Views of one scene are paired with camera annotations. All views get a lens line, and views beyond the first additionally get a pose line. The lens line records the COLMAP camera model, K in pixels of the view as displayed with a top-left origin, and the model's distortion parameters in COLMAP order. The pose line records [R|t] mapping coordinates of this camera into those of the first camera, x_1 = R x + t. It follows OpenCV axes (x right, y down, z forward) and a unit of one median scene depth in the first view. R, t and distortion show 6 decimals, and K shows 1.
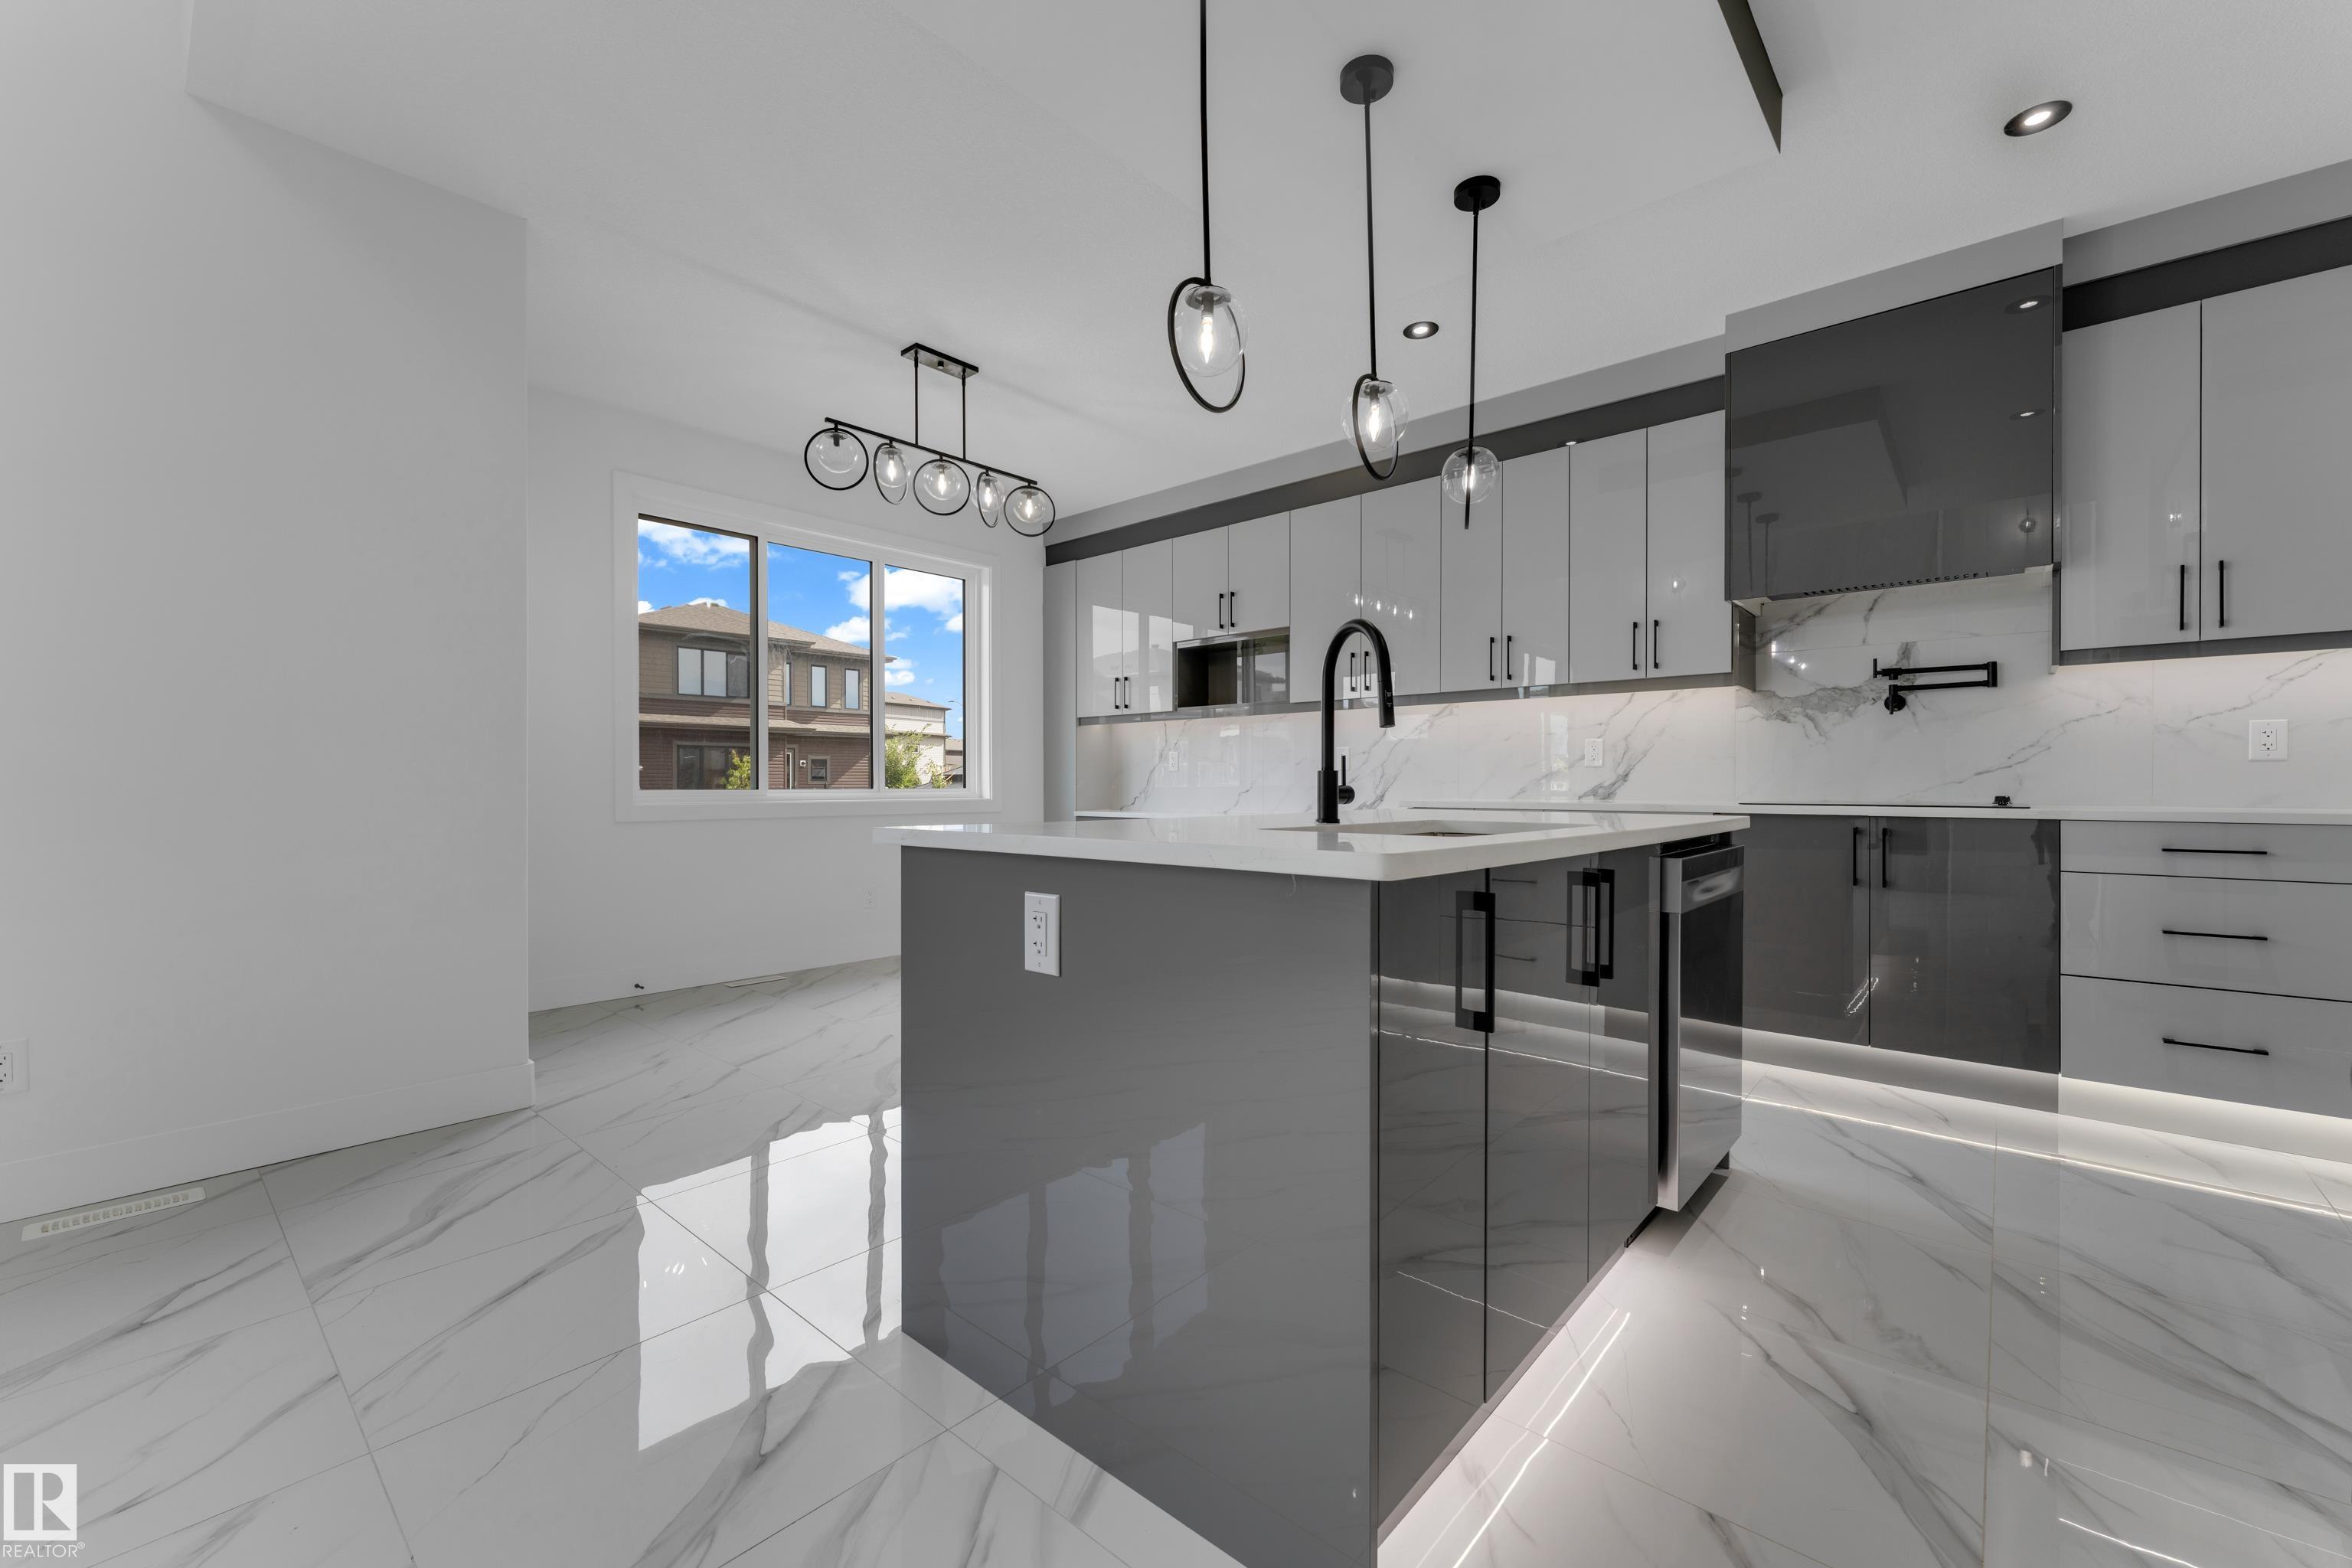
lens RADIAL K [[944.9, 0, 1171.0], [0, 944.9, 789.2], [0, 0, 1]] dist [0.002019, -0.000349]
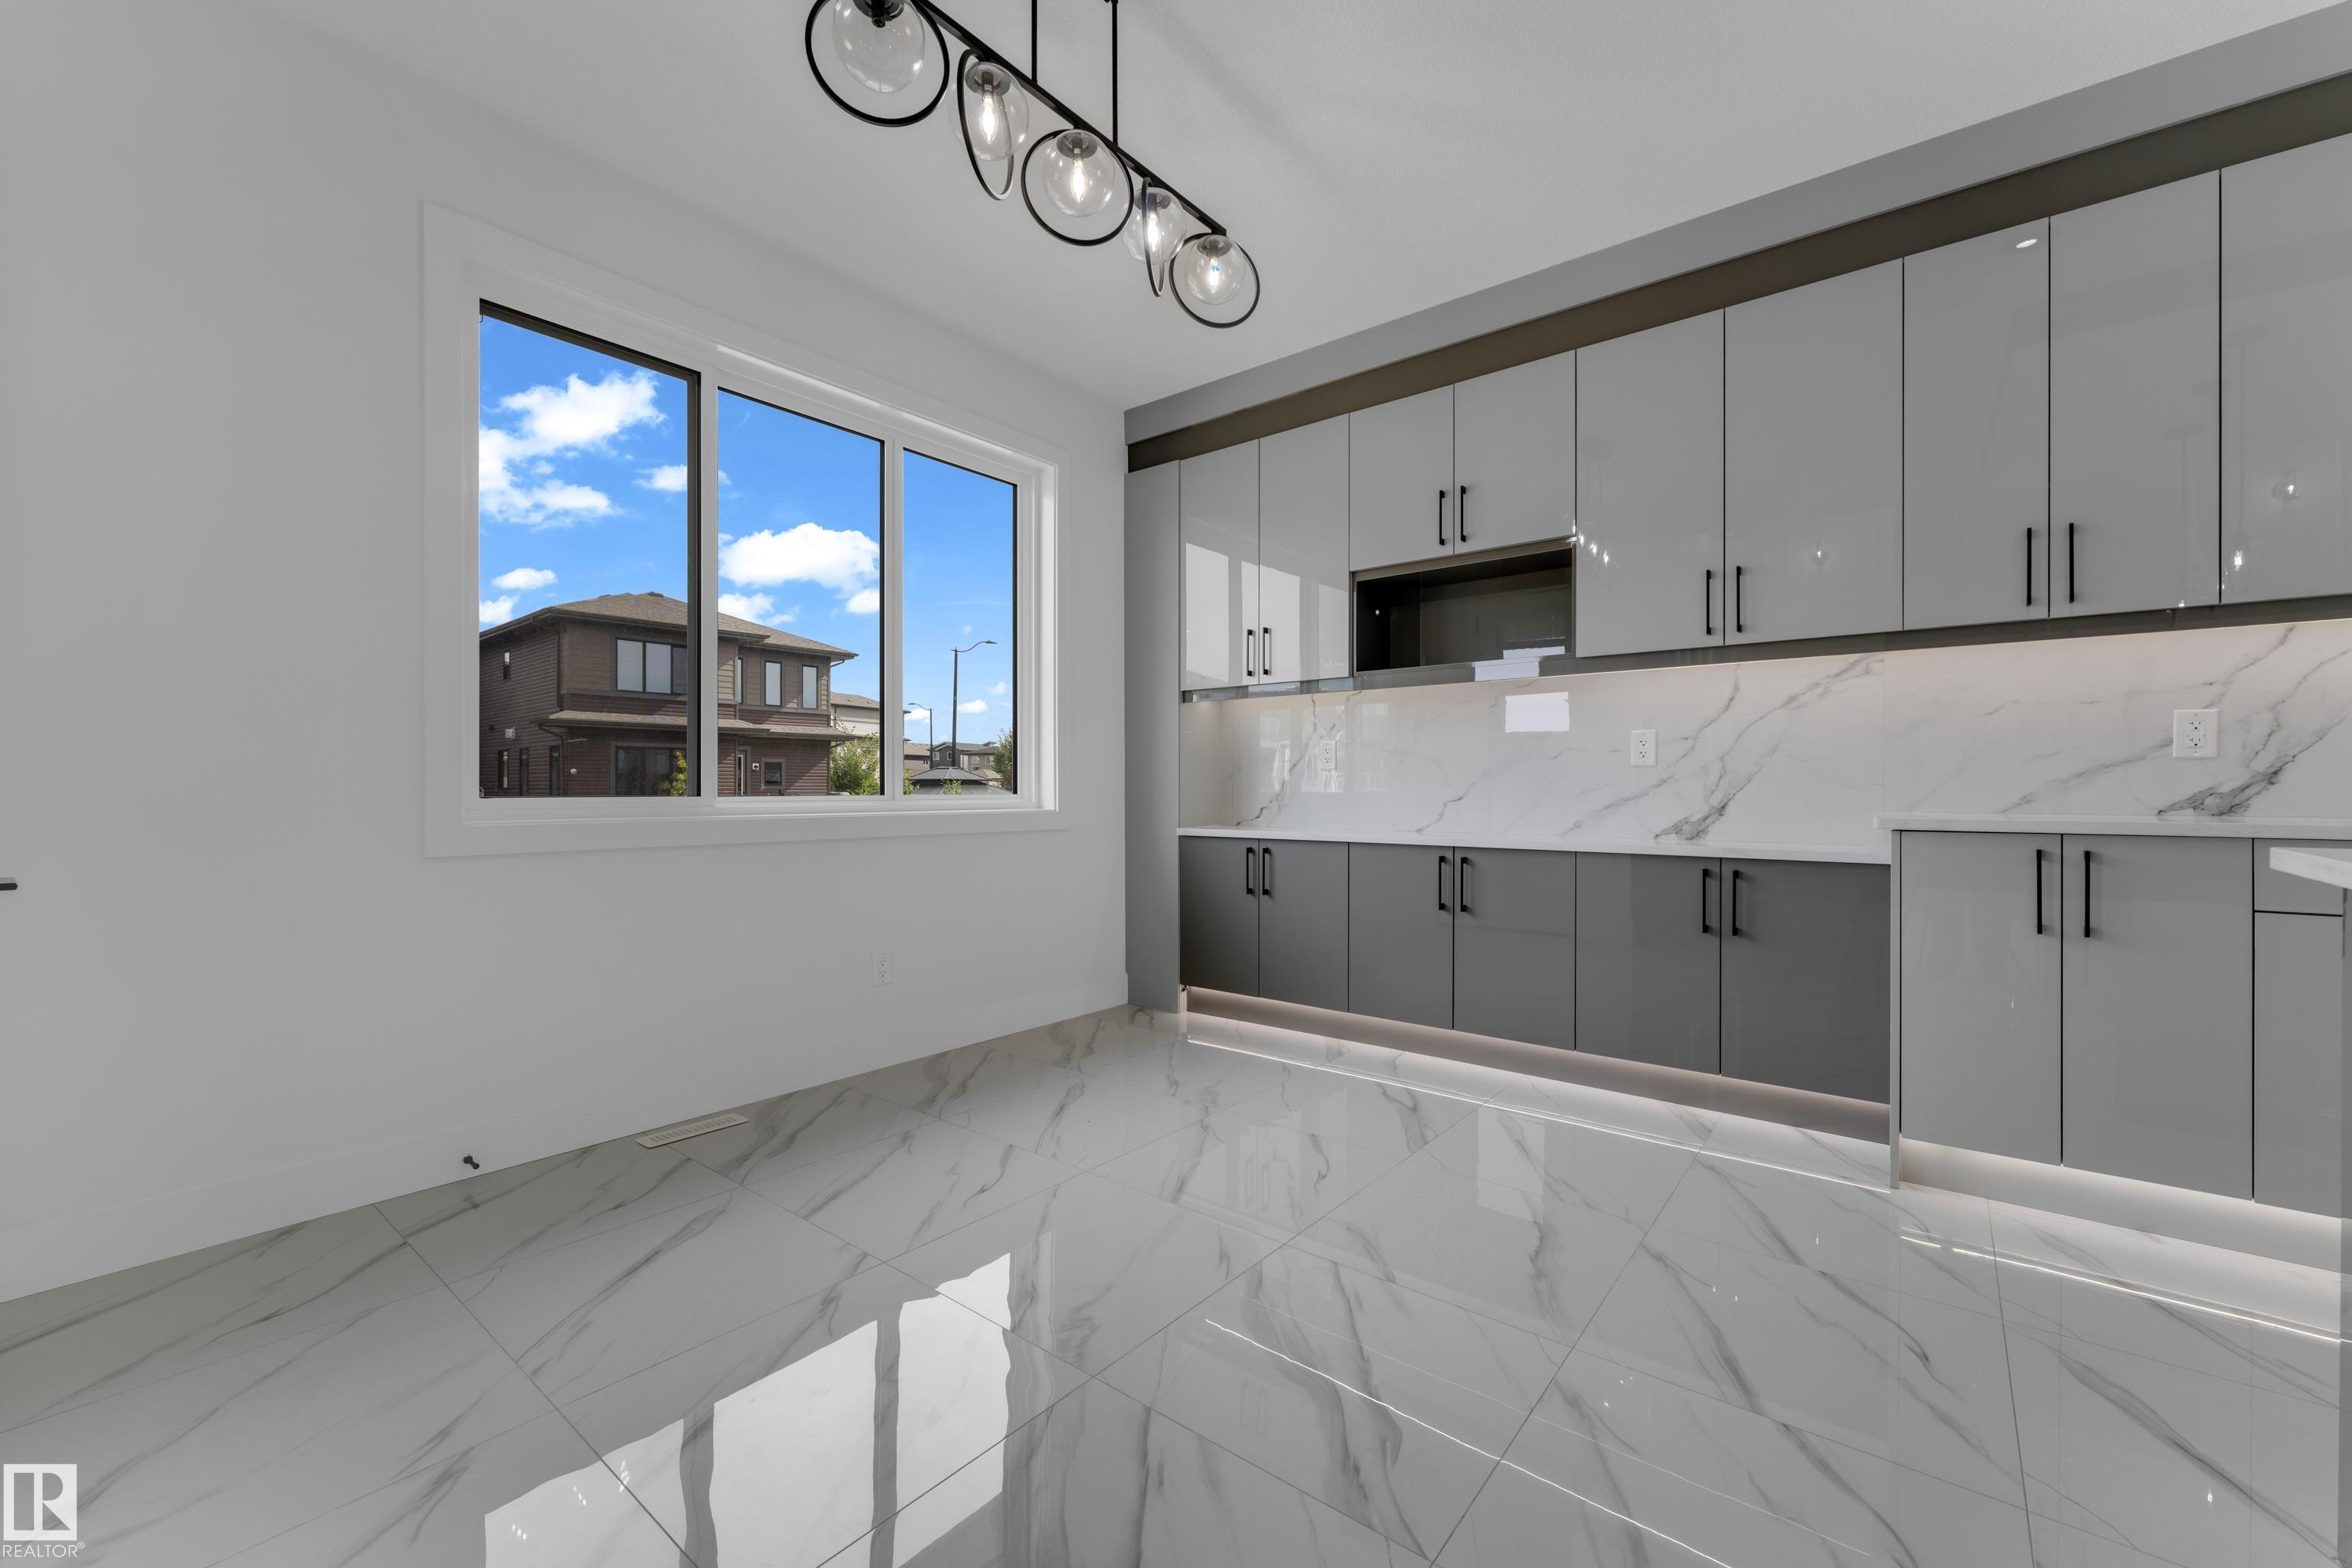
lens RADIAL K [[944.9, 0, 1171.0], [0, 944.9, 789.2], [0, 0, 1]] dist [0.002019, -0.000349]
pose [[0.999003, 0.000718, 0.044631, -0.197371], [-0.000455, 0.999982, -0.005903, -0.001532], [-0.044634, 0.005877, 0.998986, 0.462481]]
